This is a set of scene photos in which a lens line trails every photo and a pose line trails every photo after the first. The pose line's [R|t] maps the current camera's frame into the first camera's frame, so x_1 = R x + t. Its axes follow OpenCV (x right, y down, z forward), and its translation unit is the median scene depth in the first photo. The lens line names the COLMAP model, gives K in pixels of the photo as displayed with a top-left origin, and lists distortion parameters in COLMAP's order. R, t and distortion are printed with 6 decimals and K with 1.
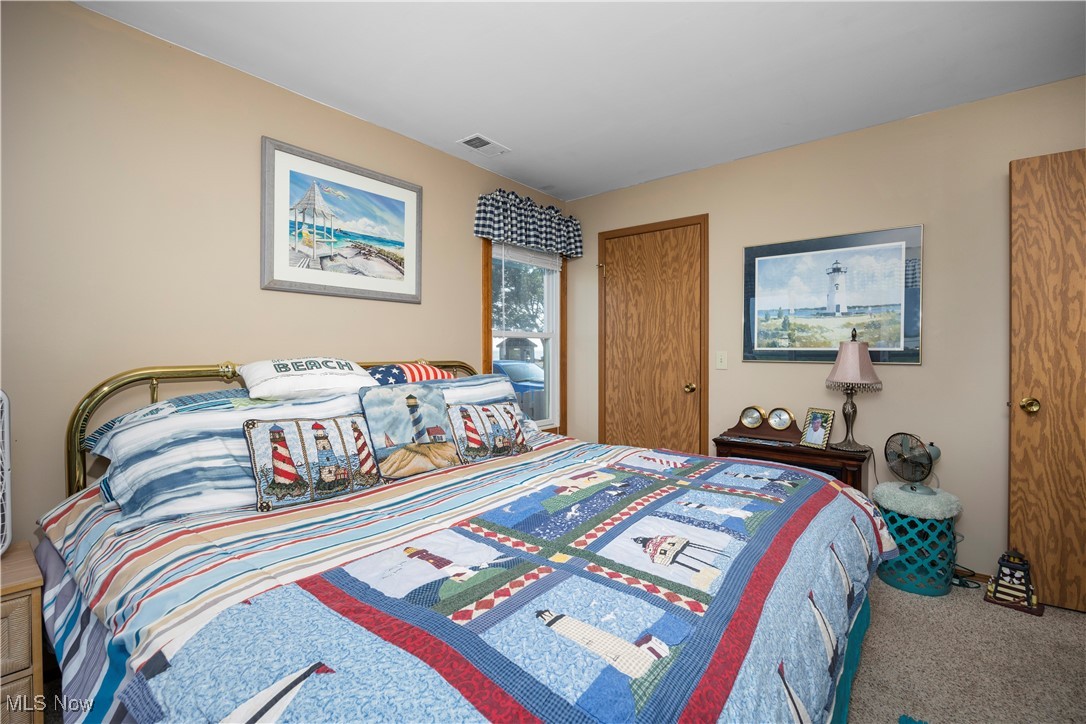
lens RADIAL K [[474.1, 0, 556.9], [0, 474.1, 358.9], [0, 0, 1]] dist [-0.027761, 0.000112]
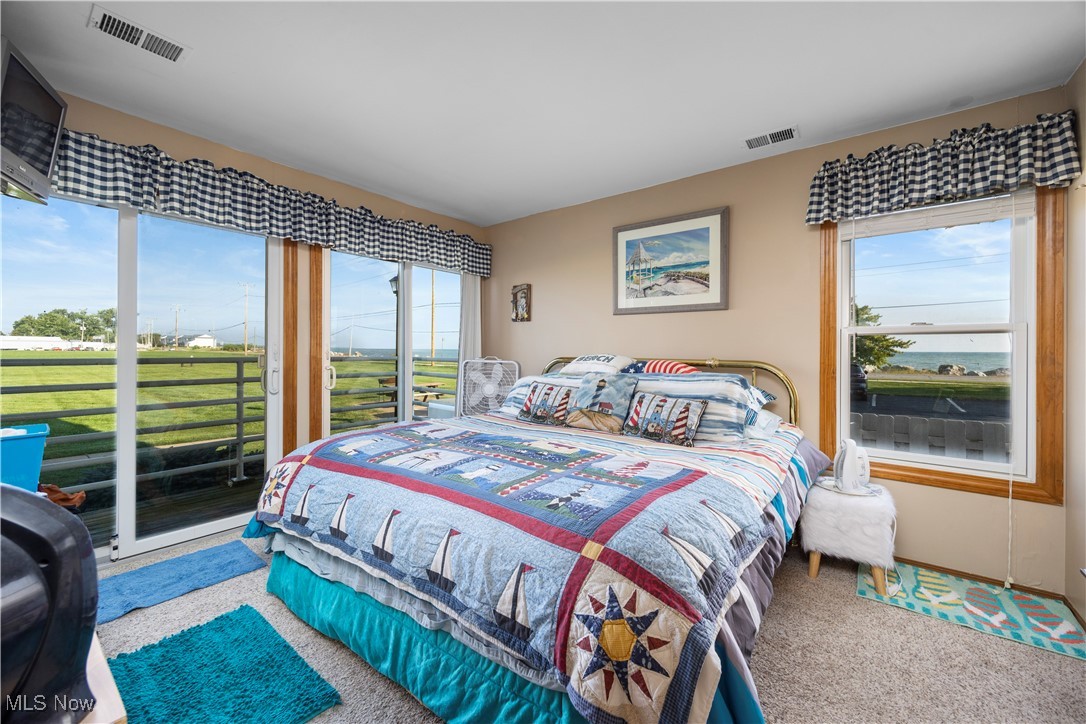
lens RADIAL K [[417.1, 0, 537.3], [0, 417.1, 348.6], [0, 0, 1]] dist [0.009636, 0.000001]
pose [[0.005359, -0.001215, -0.999985, 0.792584], [-0.023041, 0.999734, -0.001339, -0.012215], [0.999720, 0.023048, 0.005329, 0.603922]]
